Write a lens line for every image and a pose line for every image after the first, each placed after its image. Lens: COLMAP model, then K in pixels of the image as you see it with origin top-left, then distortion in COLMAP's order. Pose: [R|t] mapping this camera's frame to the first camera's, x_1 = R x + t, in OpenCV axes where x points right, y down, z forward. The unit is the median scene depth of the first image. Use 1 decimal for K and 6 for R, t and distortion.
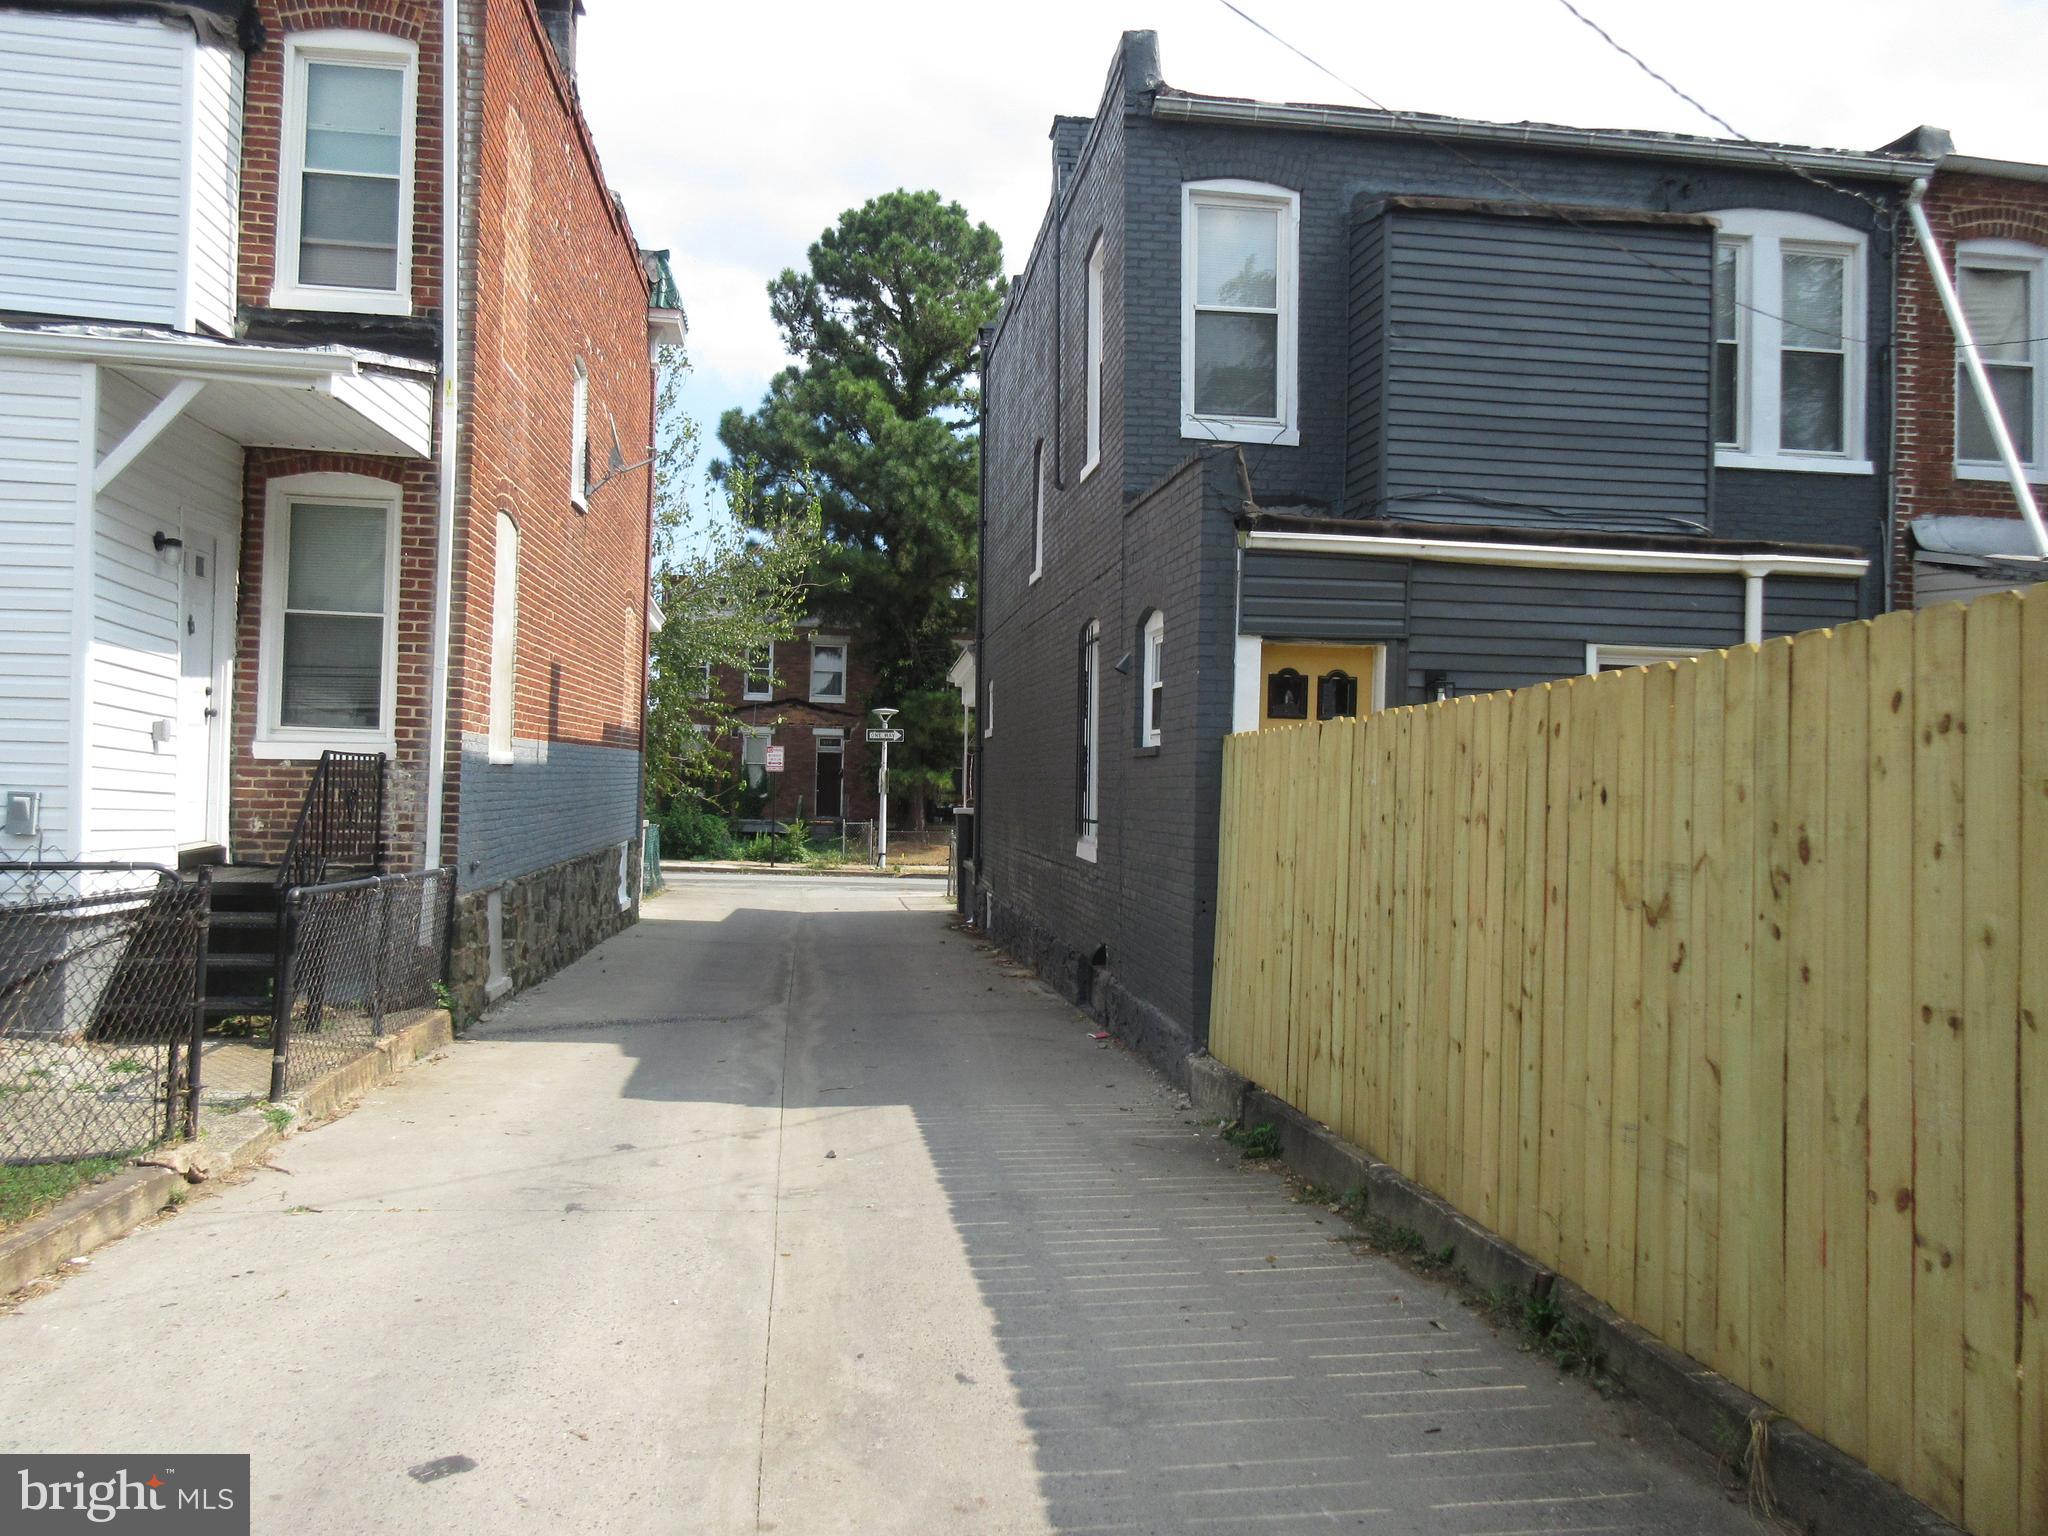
lens RADIAL K [[1532.8, 0, 1016.5], [0, 1532.8, 762.2], [0, 0, 1]] dist [-0.008719, -0.018010]
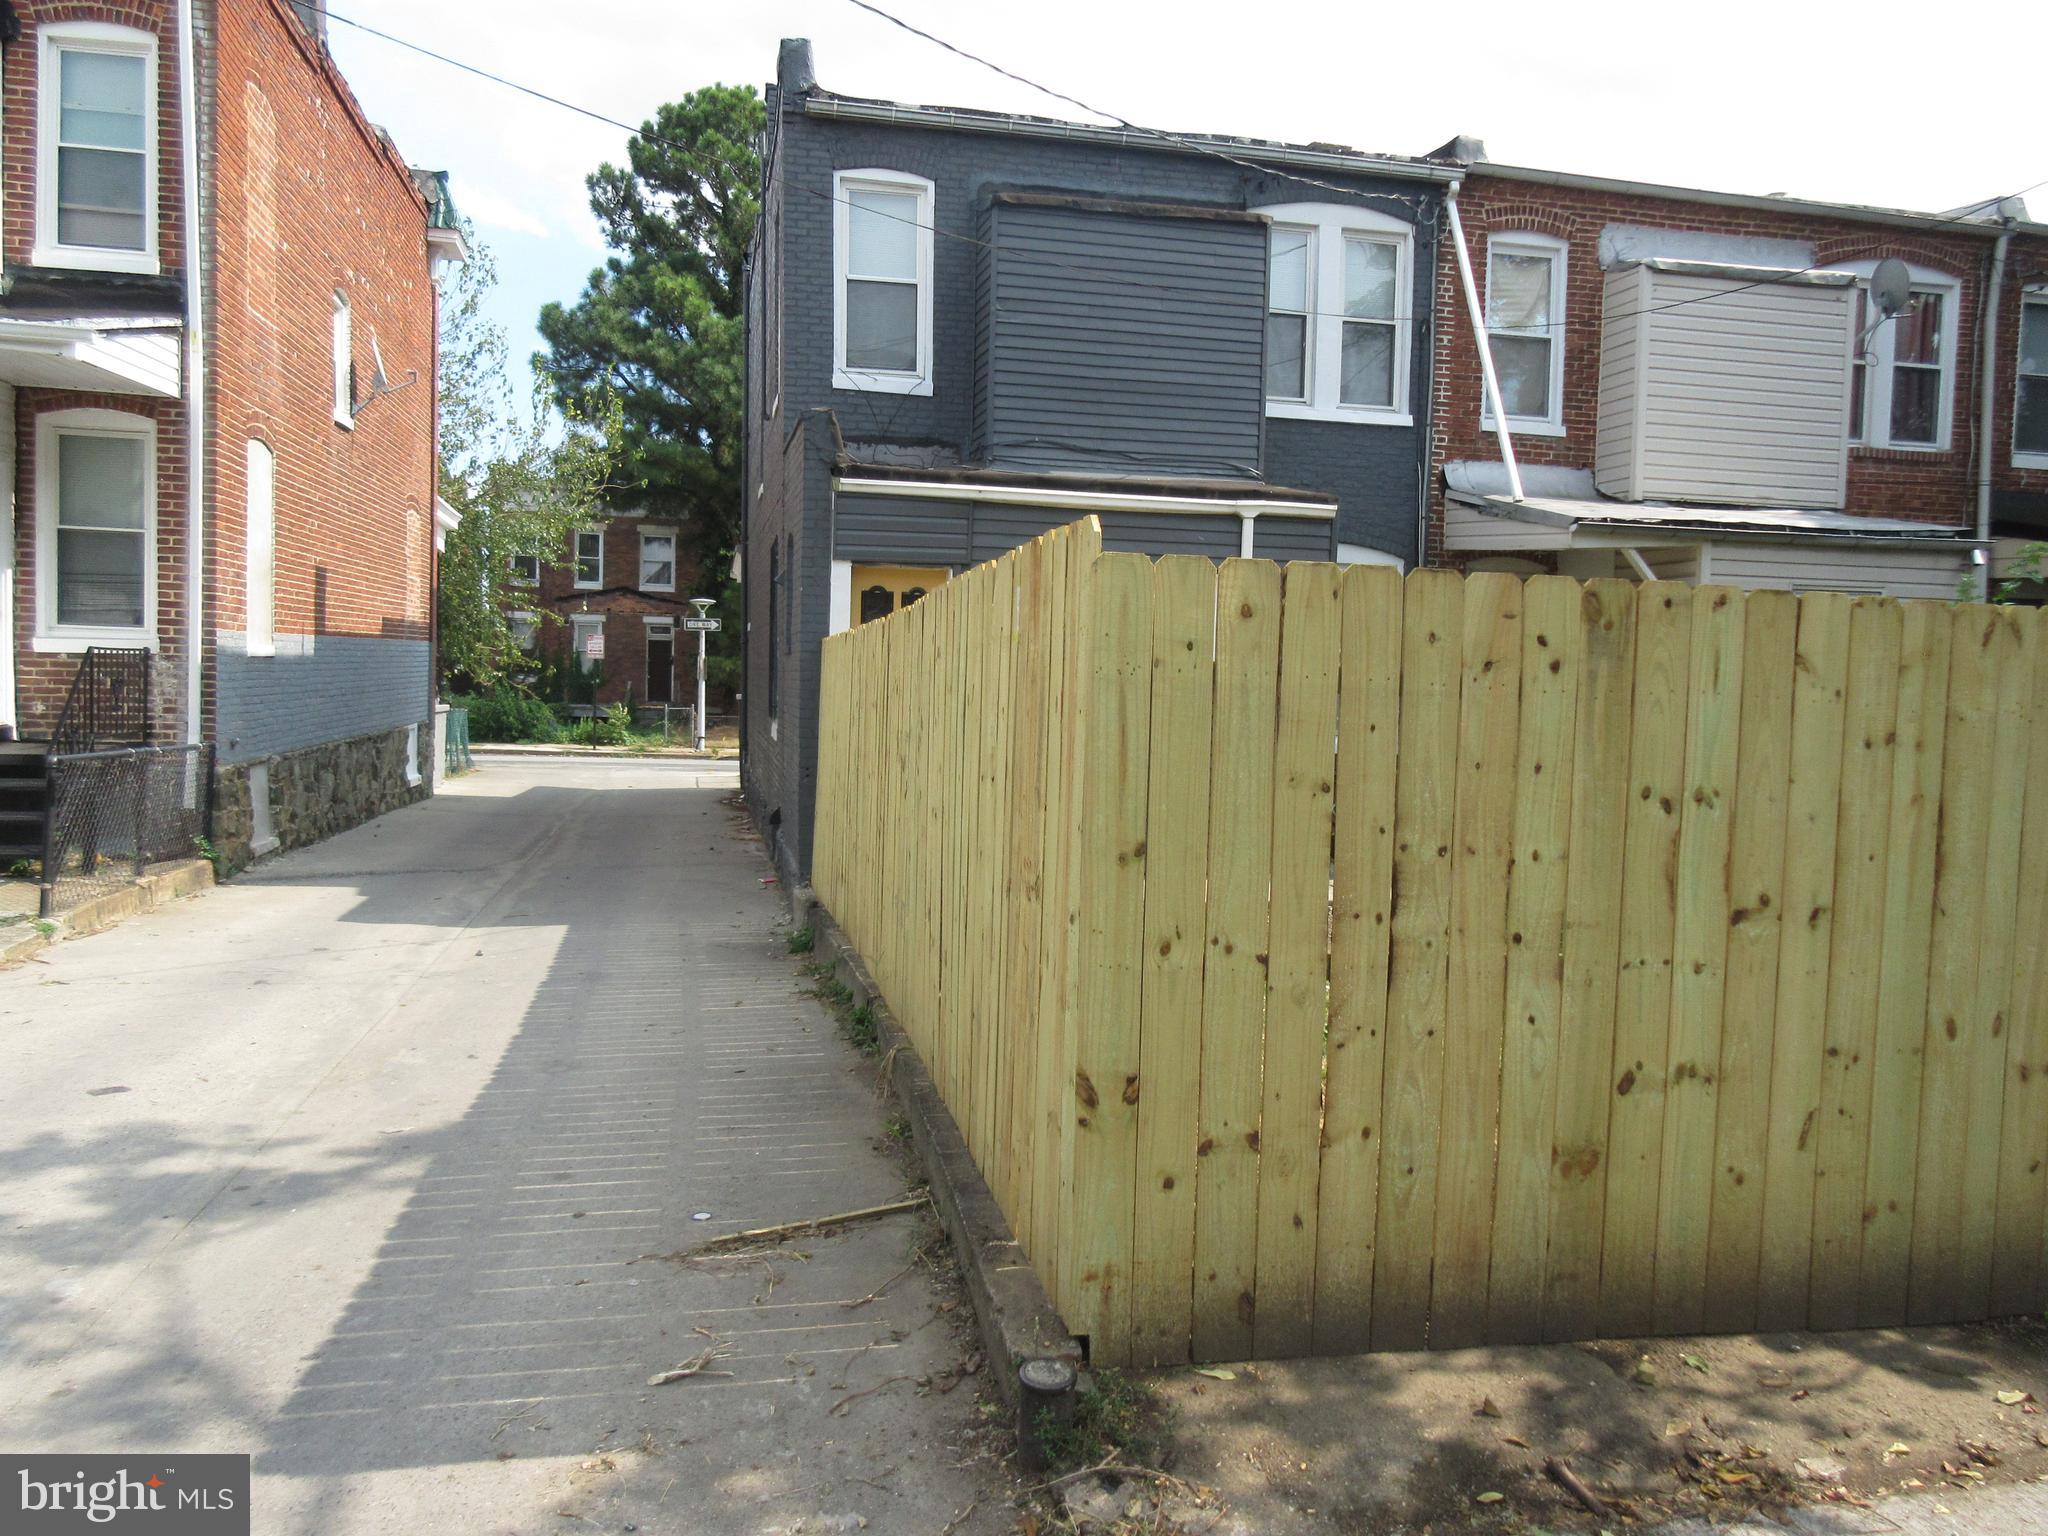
lens RADIAL K [[1532.8, 0, 1038.7], [0, 1532.8, 770.0], [0, 0, 1]] dist [-0.008719, -0.018010]
pose [[0.995801, -0.000956, 0.091539, 0.154682], [-0.006296, 0.996863, 0.078894, -0.008204], [-0.091327, -0.079139, 0.992671, -0.230035]]
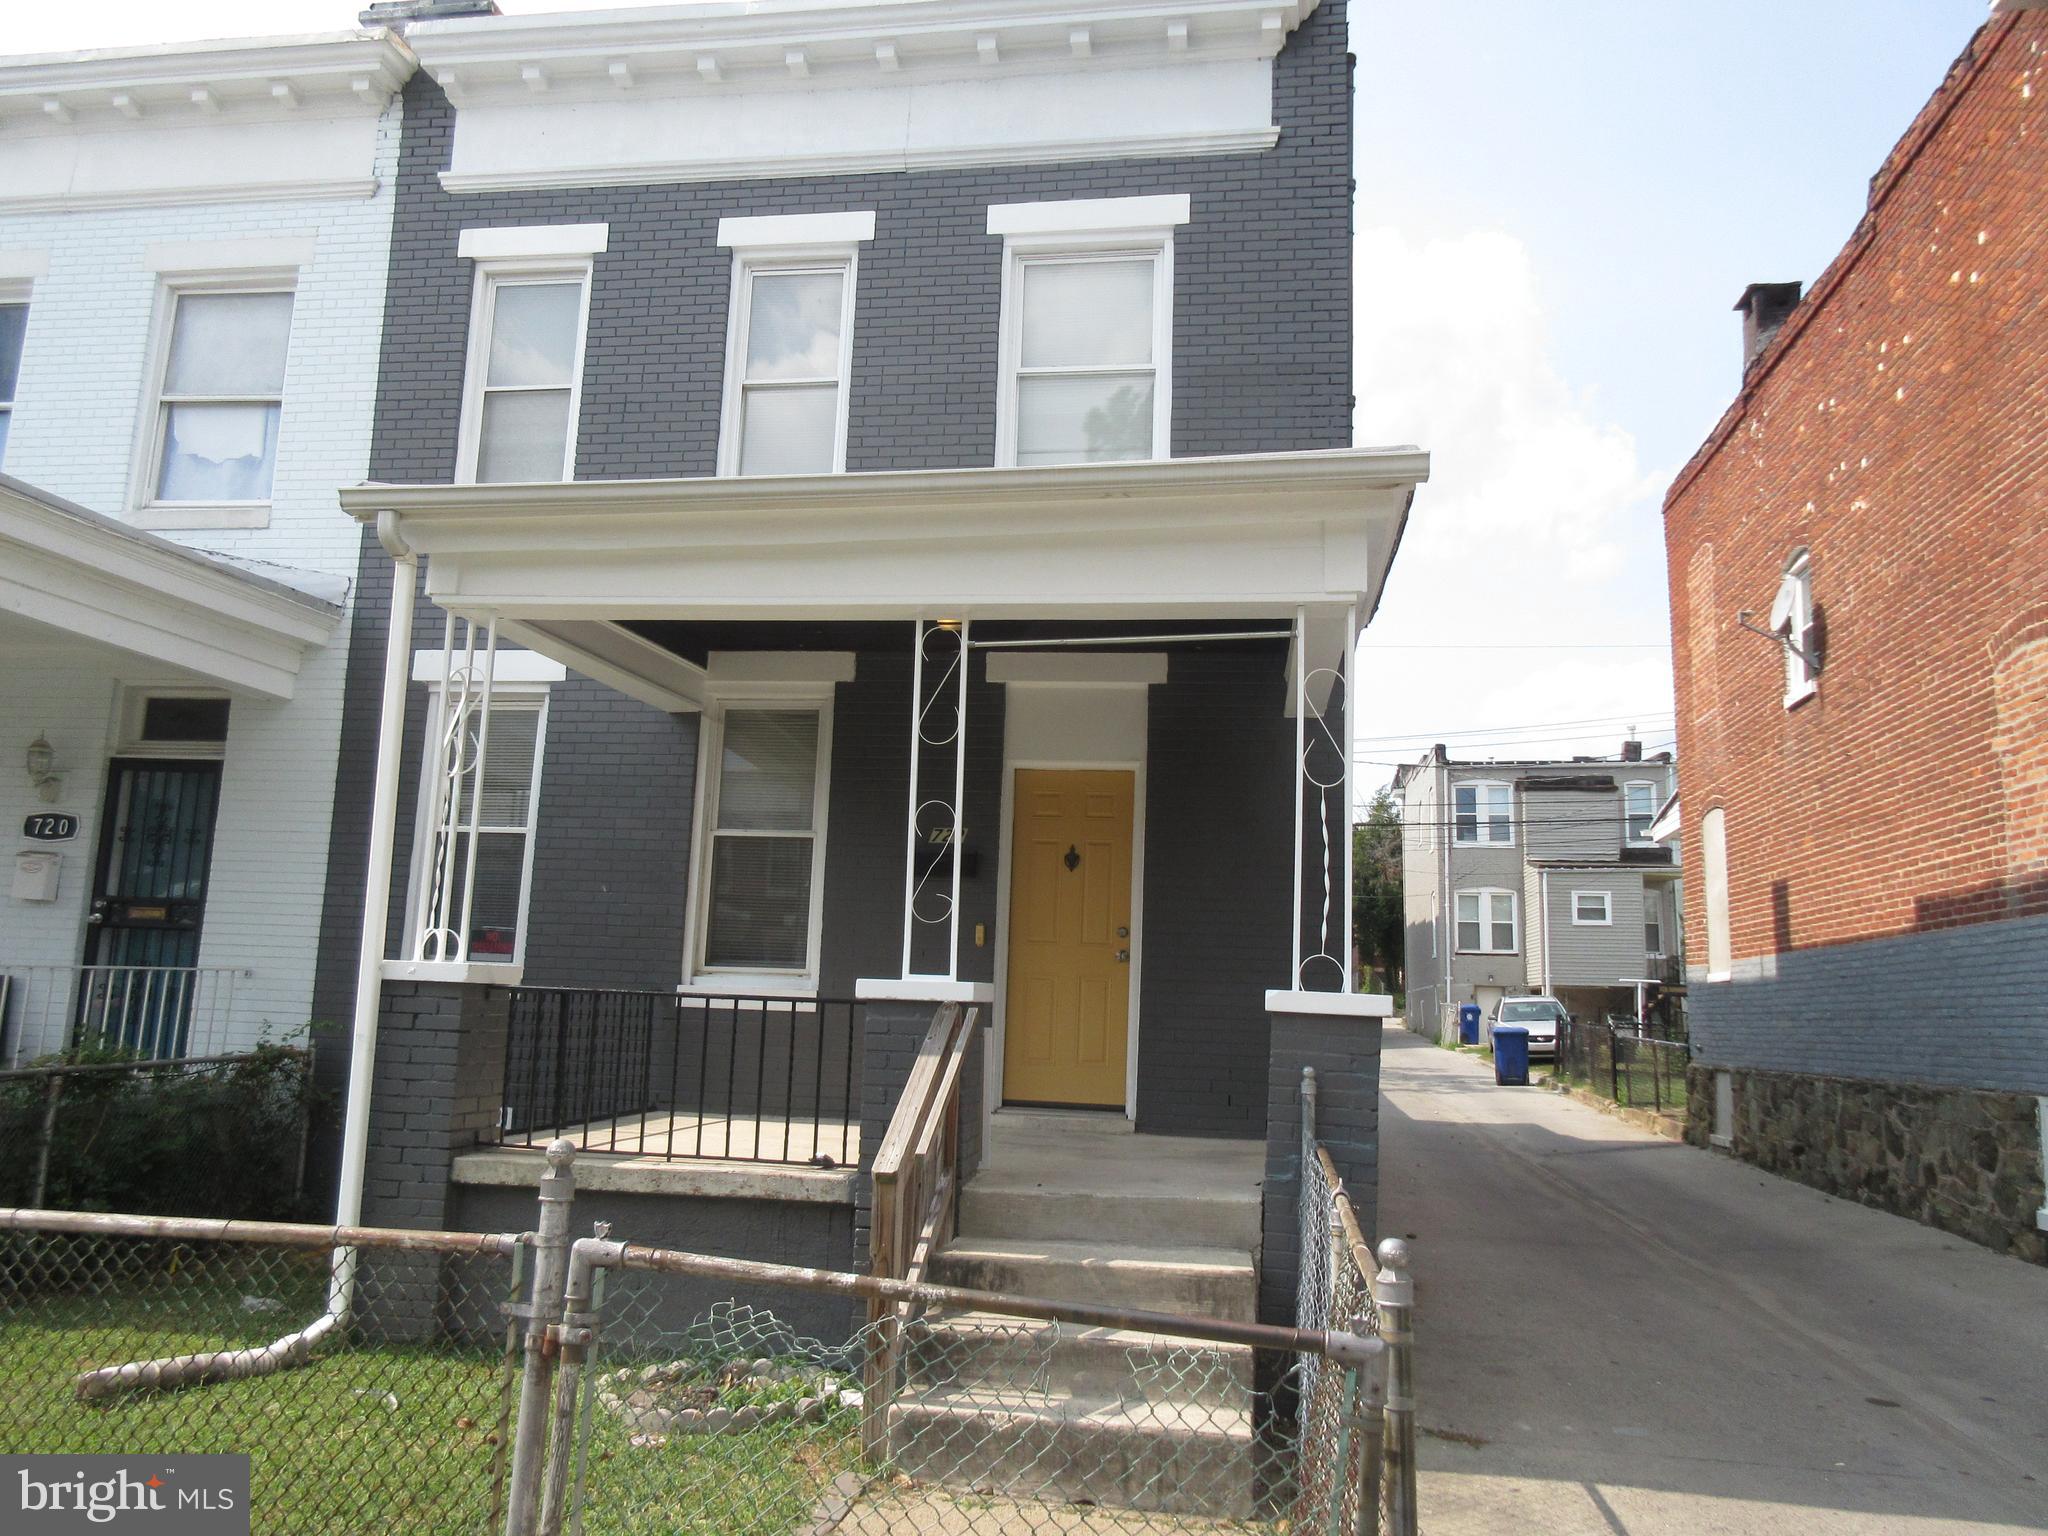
lens RADIAL K [[1532.8, 0, 1025.8], [0, 1532.8, 758.5], [0, 0, 1]] dist [-0.008719, -0.018010]
pose [[-0.963002, -0.011128, 0.269264, -0.098939], [-0.058641, 0.983859, -0.169066, 0.078181], [-0.263036, -0.178601, -0.948111, 2.654990]]
